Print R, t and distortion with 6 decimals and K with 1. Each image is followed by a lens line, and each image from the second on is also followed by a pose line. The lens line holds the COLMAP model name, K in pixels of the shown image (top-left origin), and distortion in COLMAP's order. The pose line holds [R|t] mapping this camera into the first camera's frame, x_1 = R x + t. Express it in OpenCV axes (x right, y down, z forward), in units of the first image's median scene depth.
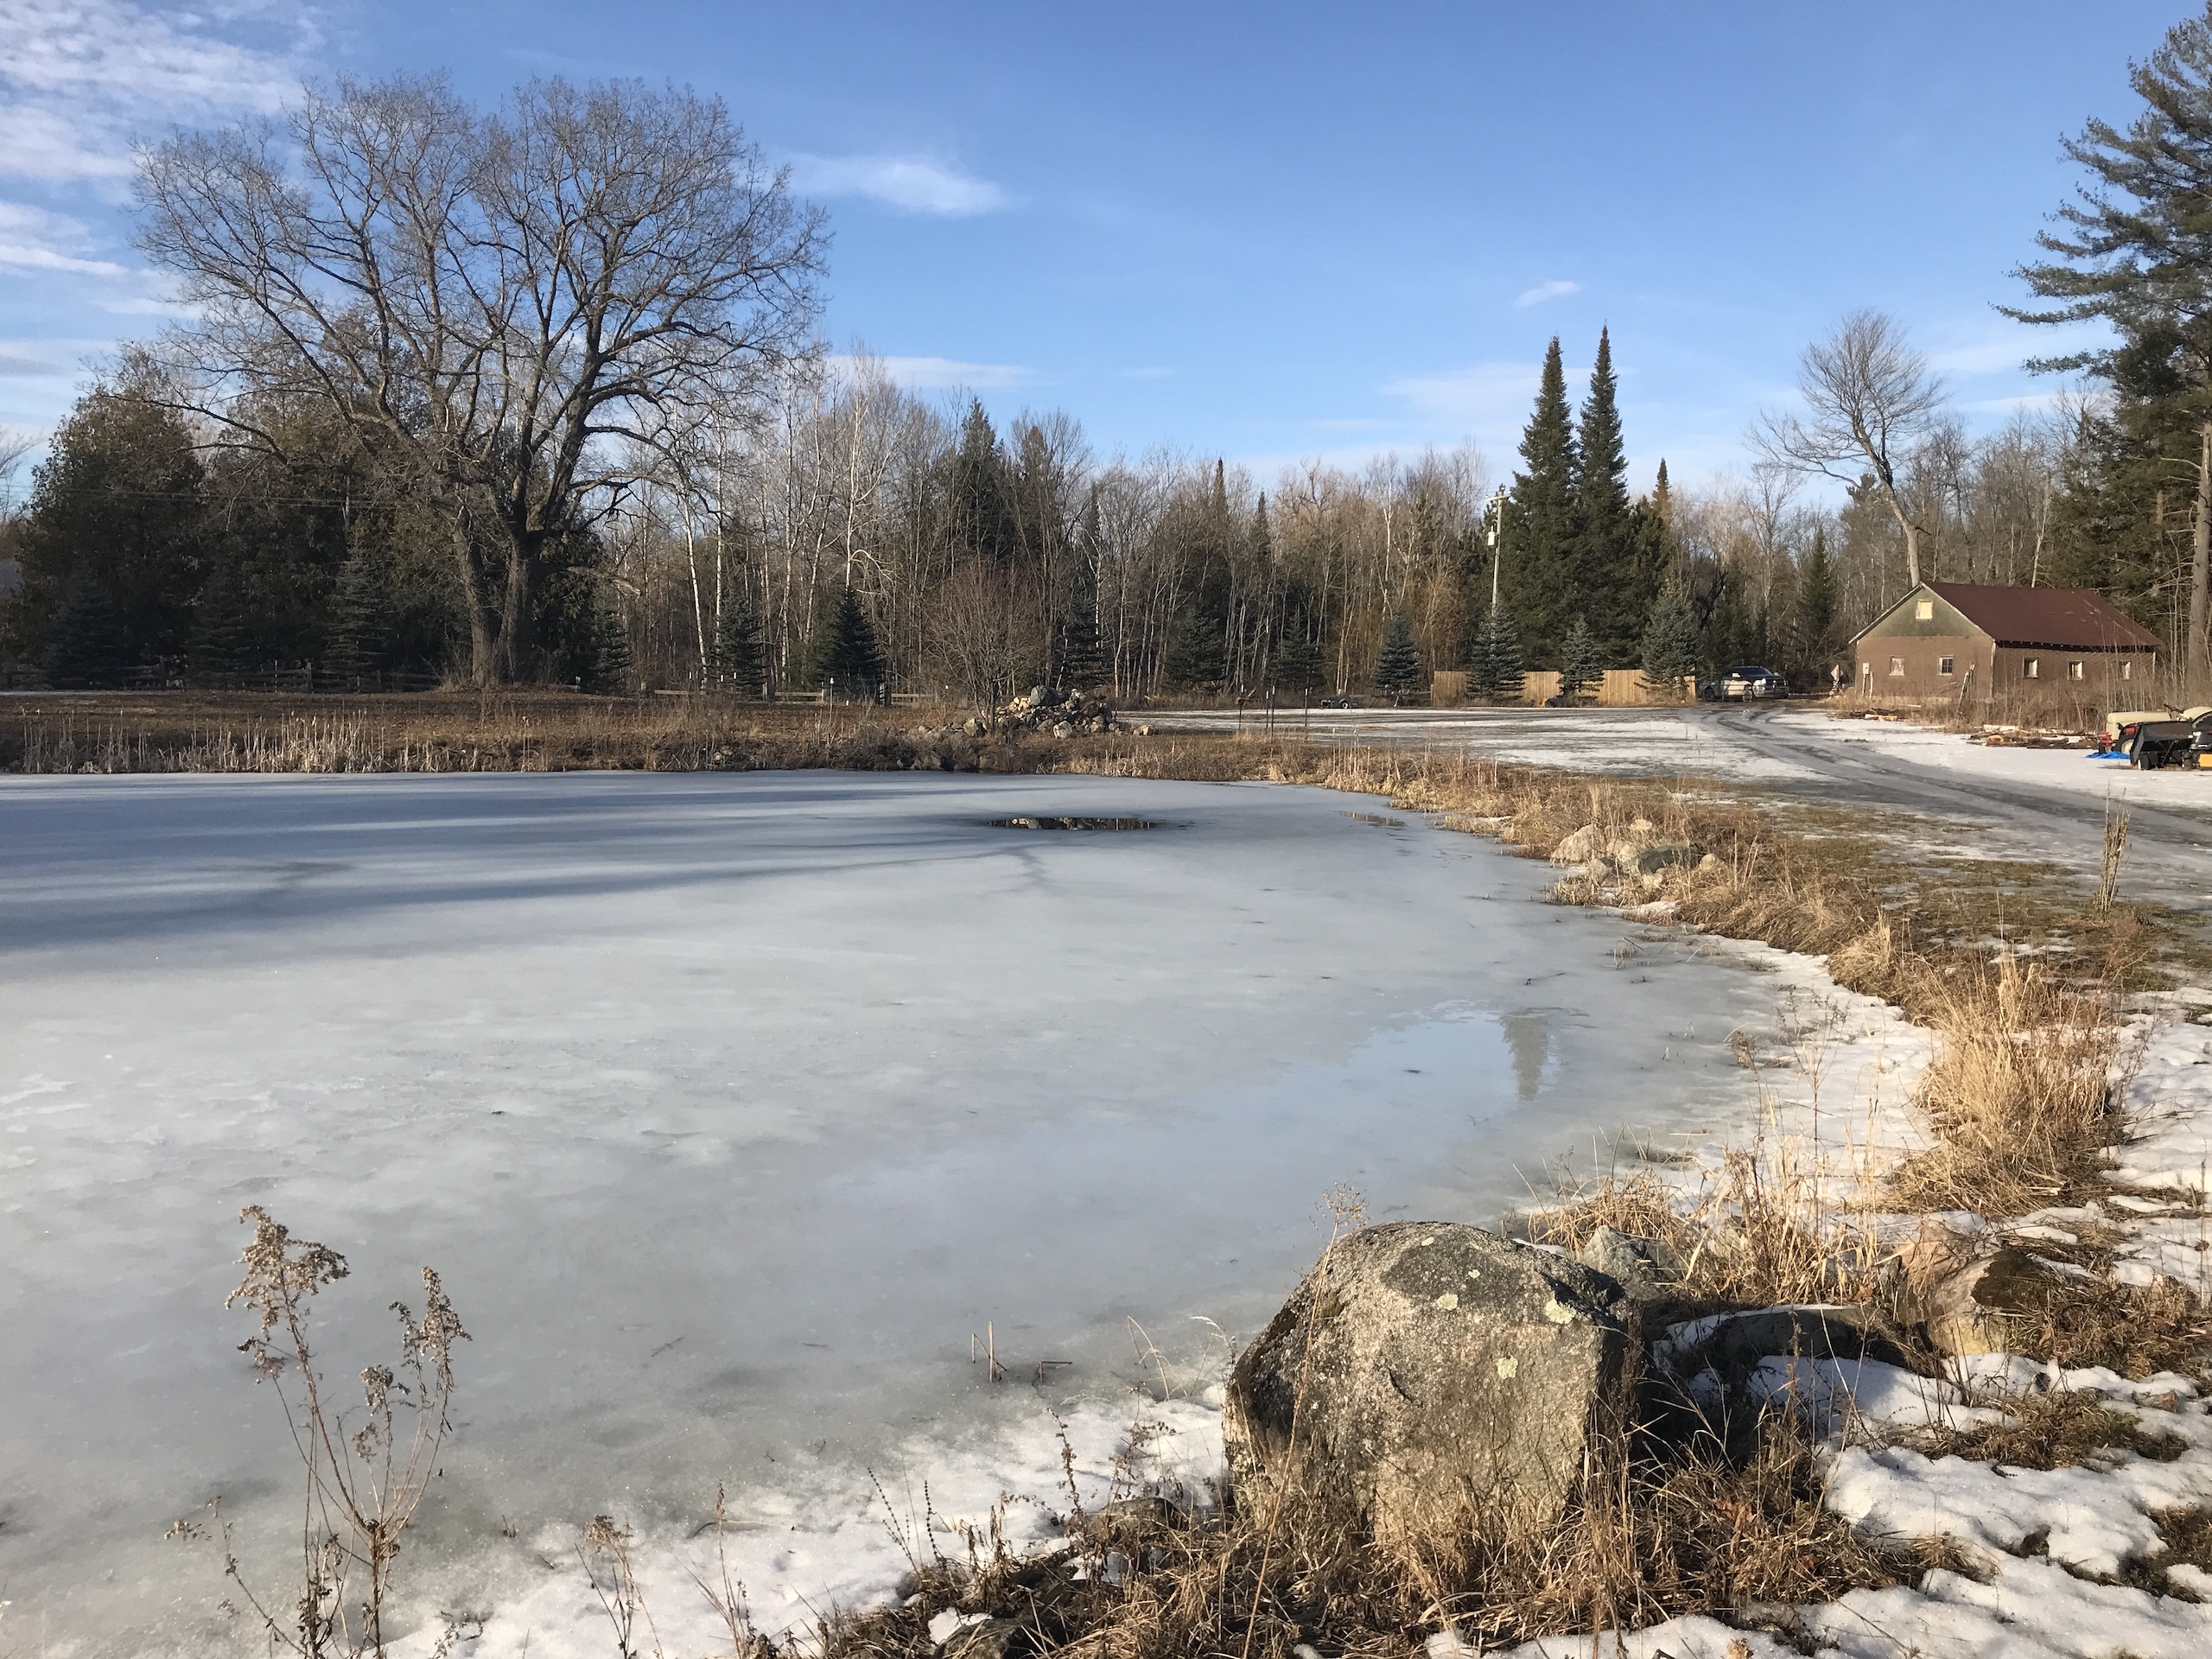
lens RADIAL K [[1819.0, 0, 1097.9], [0, 1819.0, 814.6], [0, 0, 1]] dist [0.062961, -0.084649]
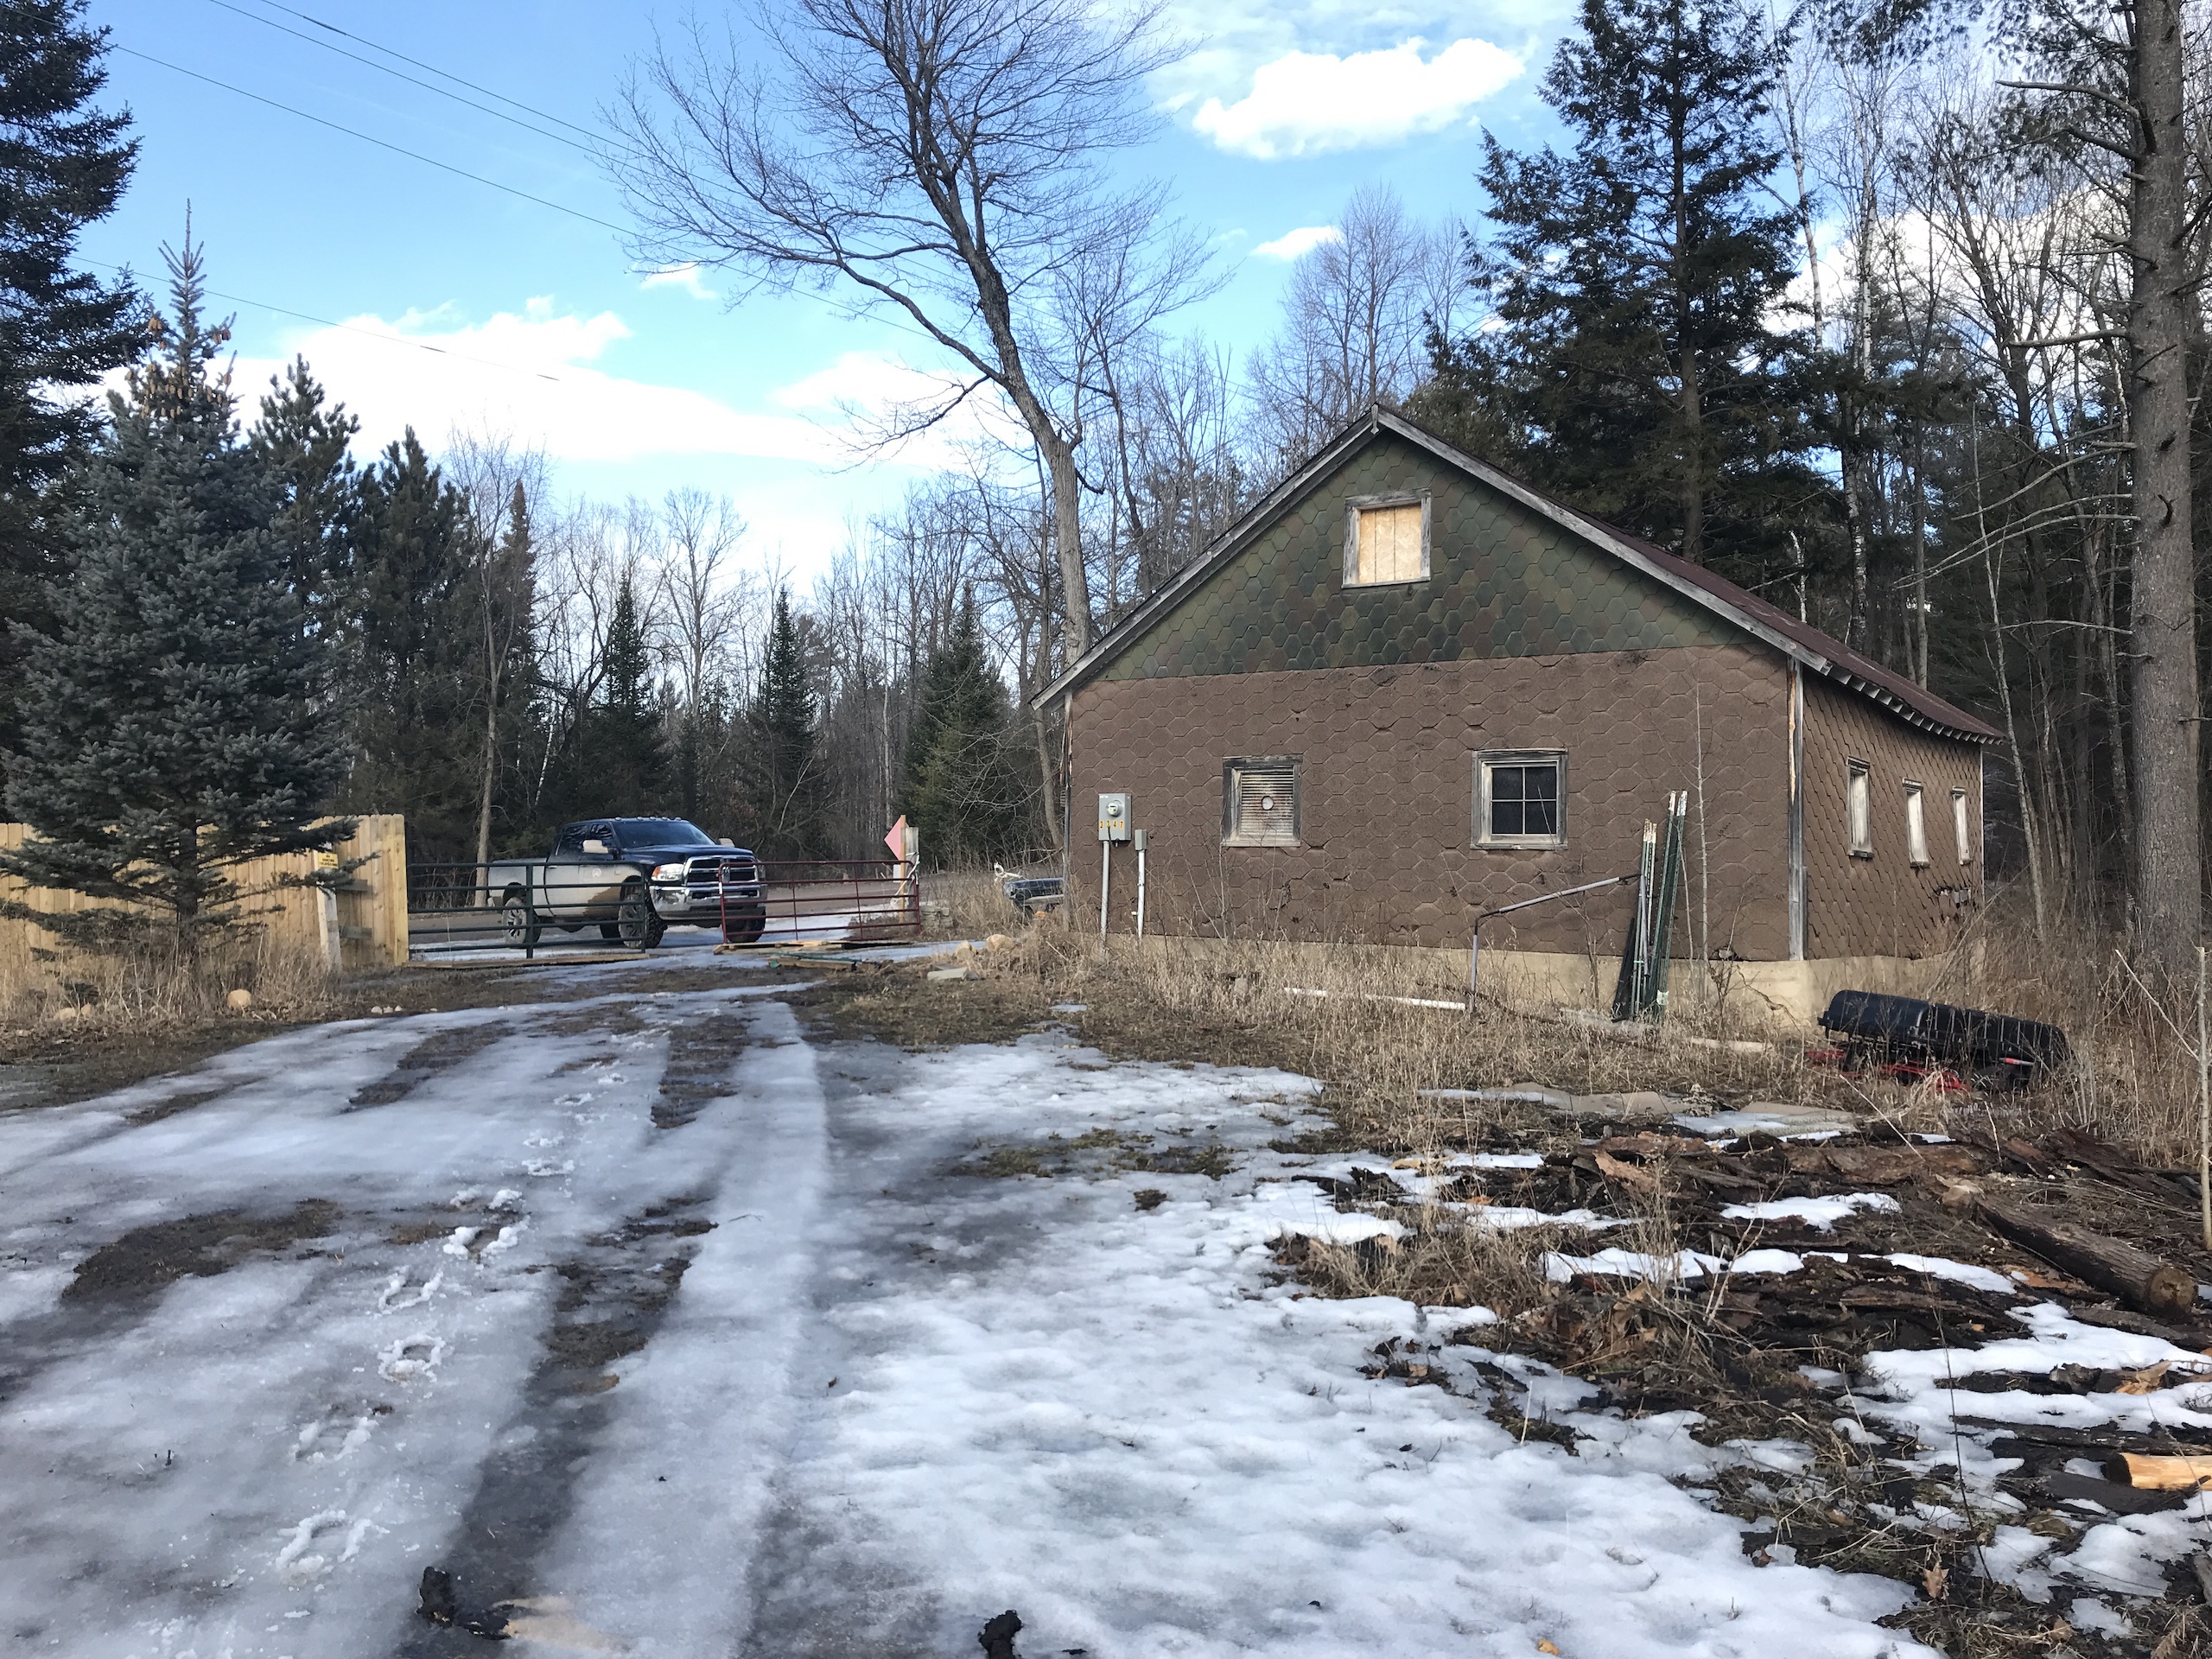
lens RADIAL K [[1819.0, 0, 1103.2], [0, 1819.0, 831.7], [0, 0, 1]] dist [0.062961, -0.084649]
pose [[0.844620, -0.007439, 0.535314, 0.325744], [0.051429, 0.996407, -0.067298, -0.068430], [-0.532890, 0.084371, 0.841968, 0.891326]]
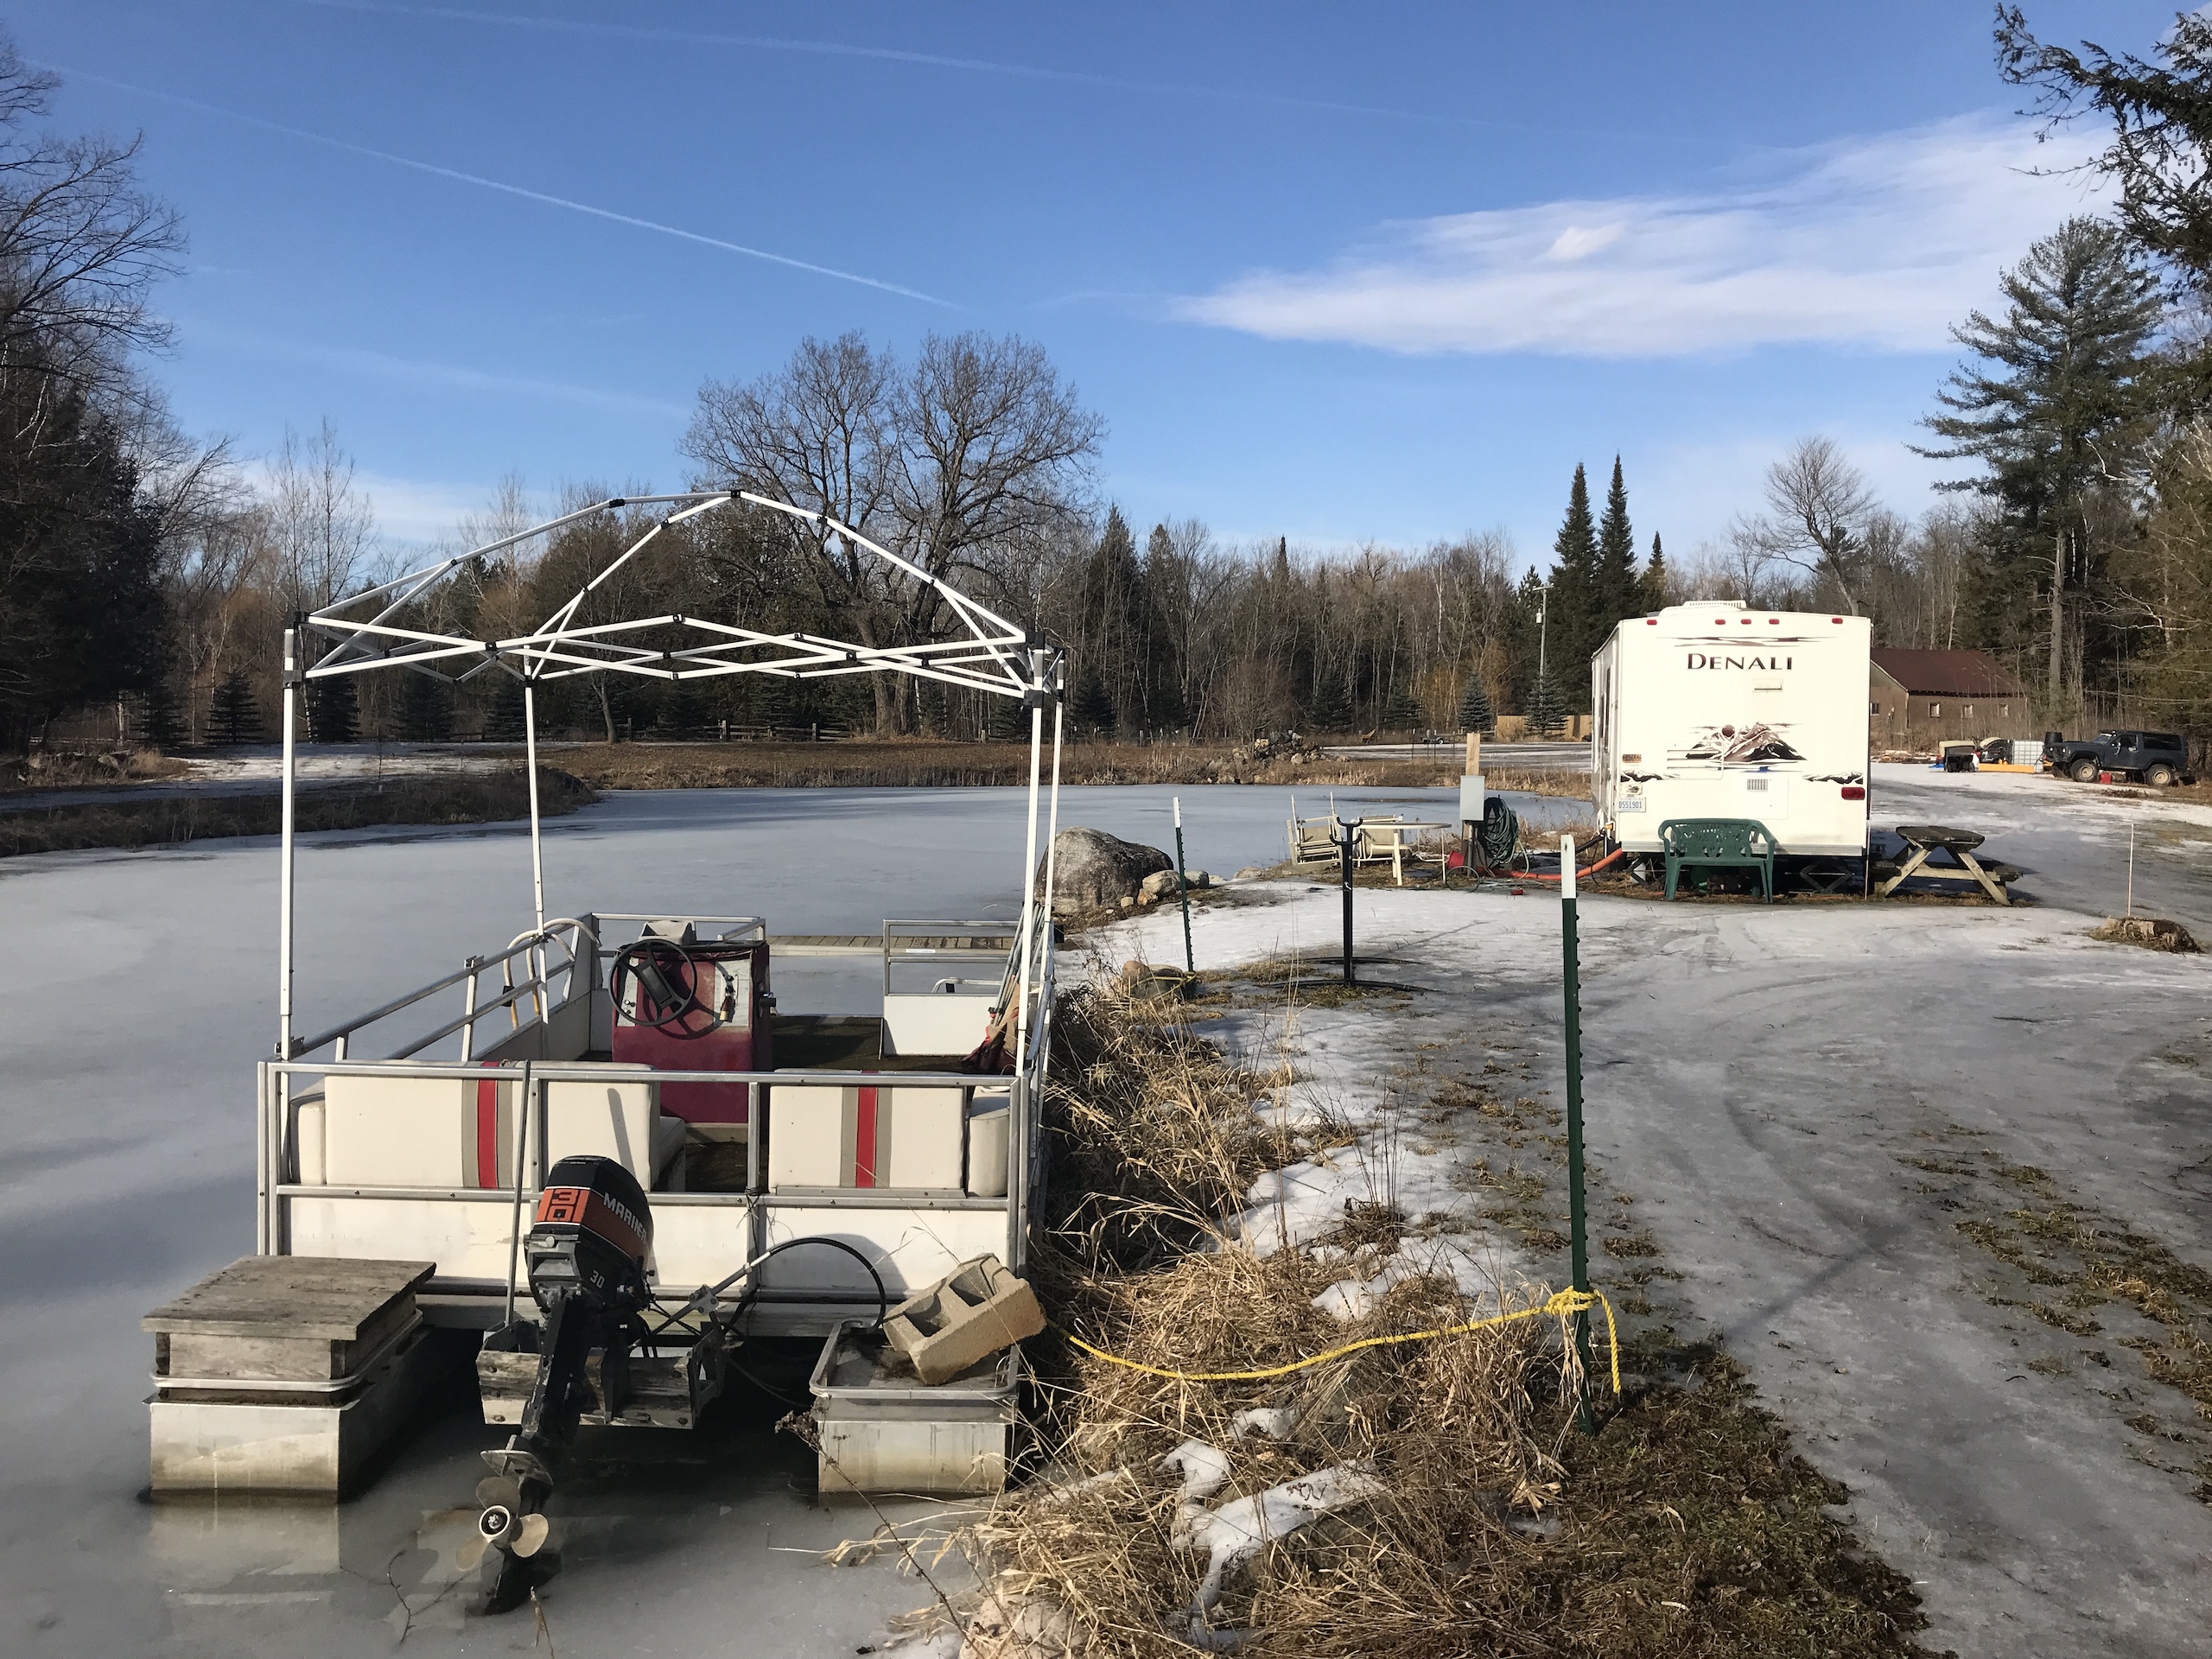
lens RADIAL K [[1819.0, 0, 1093.1], [0, 1819.0, 818.5], [0, 0, 1]] dist [0.062961, -0.084649]
pose [[0.999923, -0.012084, 0.002769, -0.133065], [0.012139, 0.999712, -0.020688, 0.023470], [-0.002519, 0.020720, 0.999782, -0.385605]]
